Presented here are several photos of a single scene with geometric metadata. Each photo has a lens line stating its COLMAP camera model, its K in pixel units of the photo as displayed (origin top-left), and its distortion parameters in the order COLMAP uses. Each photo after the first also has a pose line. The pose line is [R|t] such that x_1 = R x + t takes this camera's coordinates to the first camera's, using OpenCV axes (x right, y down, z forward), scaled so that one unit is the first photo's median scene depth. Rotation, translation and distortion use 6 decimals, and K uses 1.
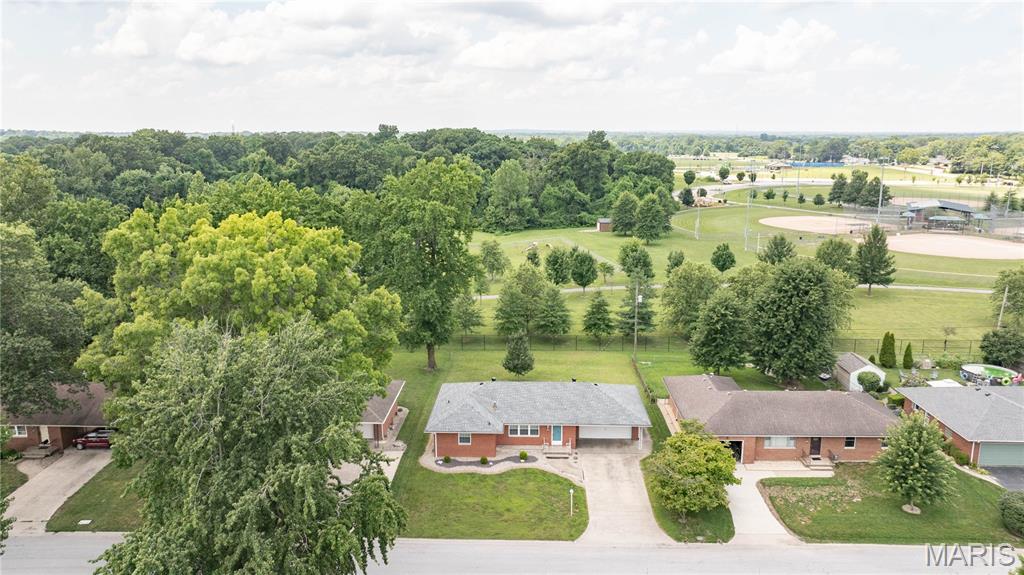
lens RADIAL K [[722.5, 0, 512.0], [0, 722.5, 287.5], [0, 0, 1]] dist [-0.018085, 0.001723]
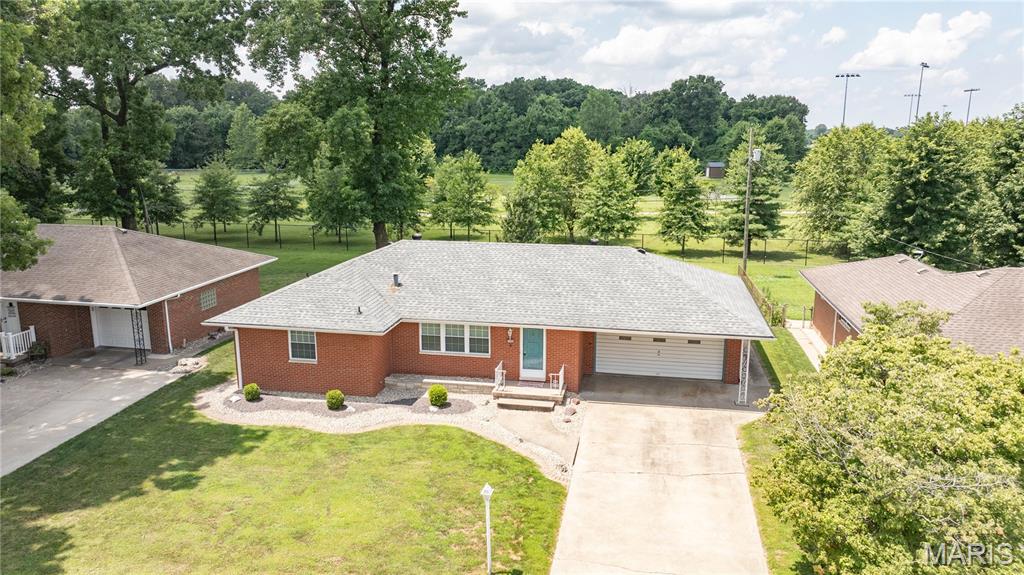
lens RADIAL K [[728.2, 0, 518.8], [0, 728.2, 284.7], [0, 0, 1]] dist [-0.027659, 0.000322]
pose [[0.988939, 0.035653, -0.143974, 0.079461], [-0.036358, 0.999336, -0.002268, 0.117516], [0.143798, 0.007478, 0.989579, 0.419317]]
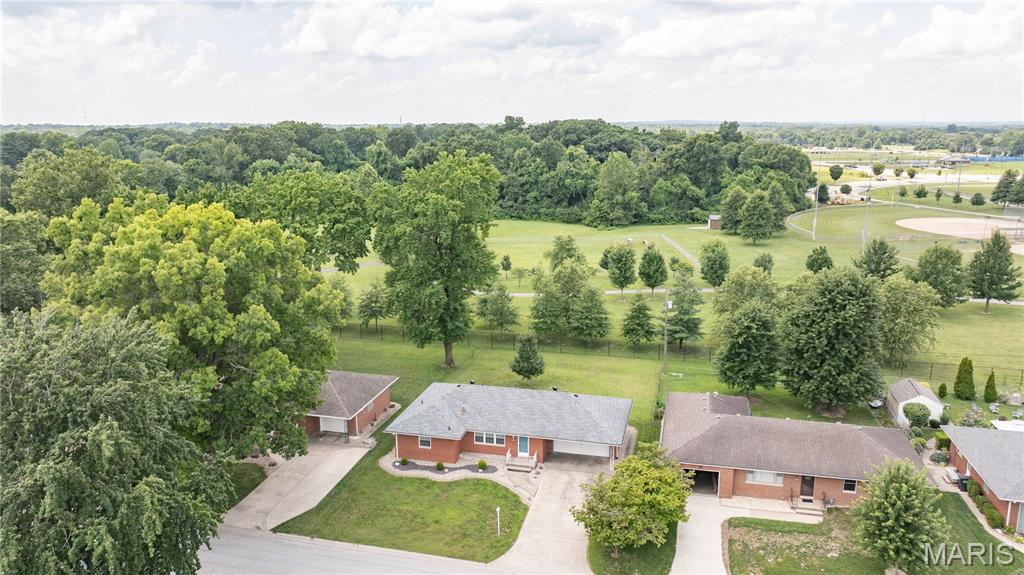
lens RADIAL K [[728.1, 0, 512.0], [0, 728.1, 287.5], [0, 0, 1]] dist [-0.025039, 0.003558]
pose [[0.976998, 0.043122, -0.208841, 0.167561], [-0.041011, 0.999054, 0.014429, -0.010865], [0.209266, -0.005532, 0.977843, 0.051617]]
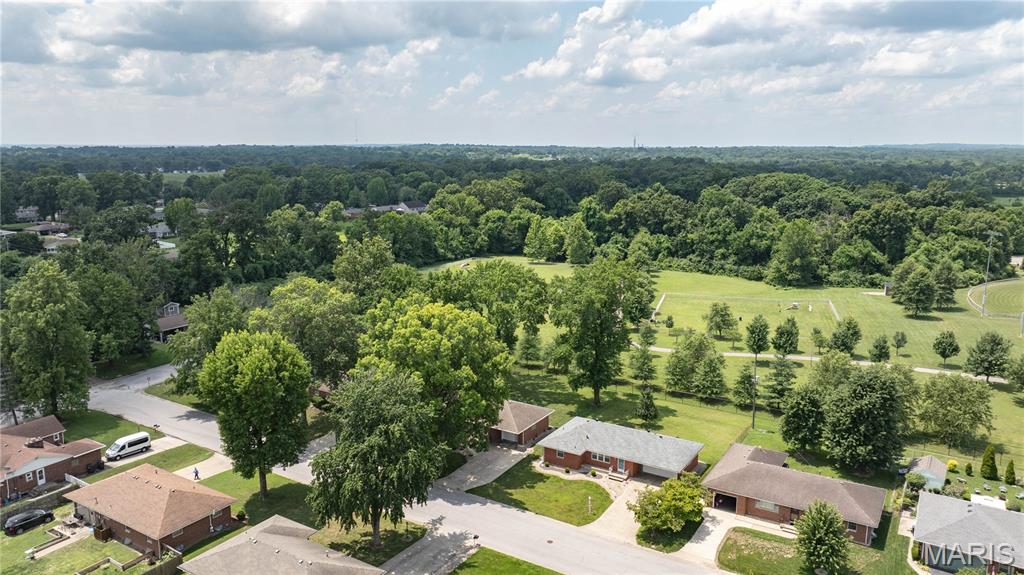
lens RADIAL K [[728.1, 0, 512.0], [0, 728.1, 287.5], [0, 0, 1]] dist [-0.025039, 0.003558]
pose [[0.863537, 0.097190, -0.494832, 0.402258], [-0.106008, 0.994312, 0.010296, -0.104323], [0.493018, 0.043565, 0.868928, -0.291791]]
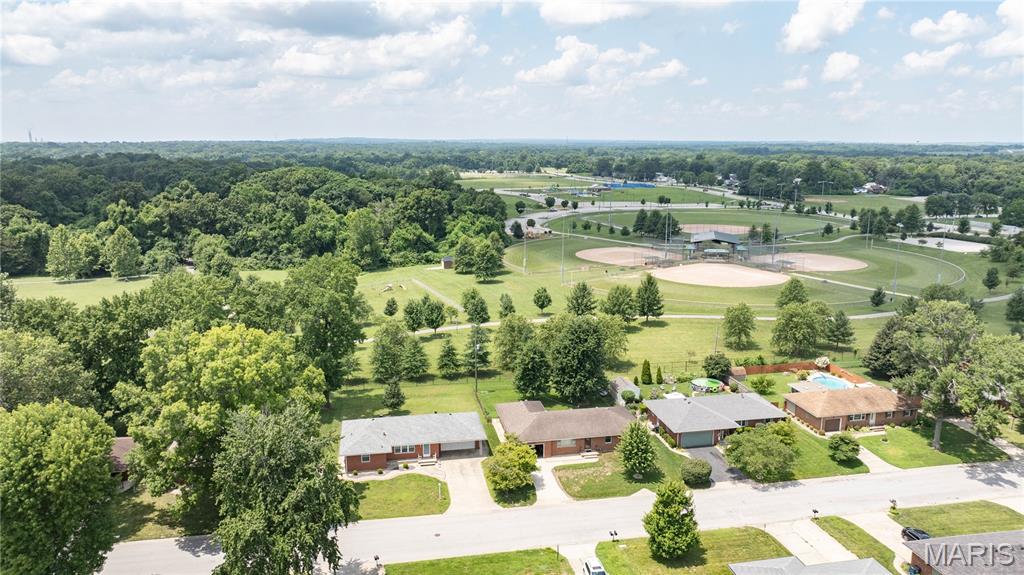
lens RADIAL K [[722.5, 0, 512.0], [0, 722.5, 287.5], [0, 0, 1]] dist [-0.018085, 0.001723]
pose [[0.975879, -0.040314, 0.214559, -0.052780], [0.042473, 0.999083, -0.005458, -0.086573], [-0.214142, 0.014440, 0.976696, -0.373980]]
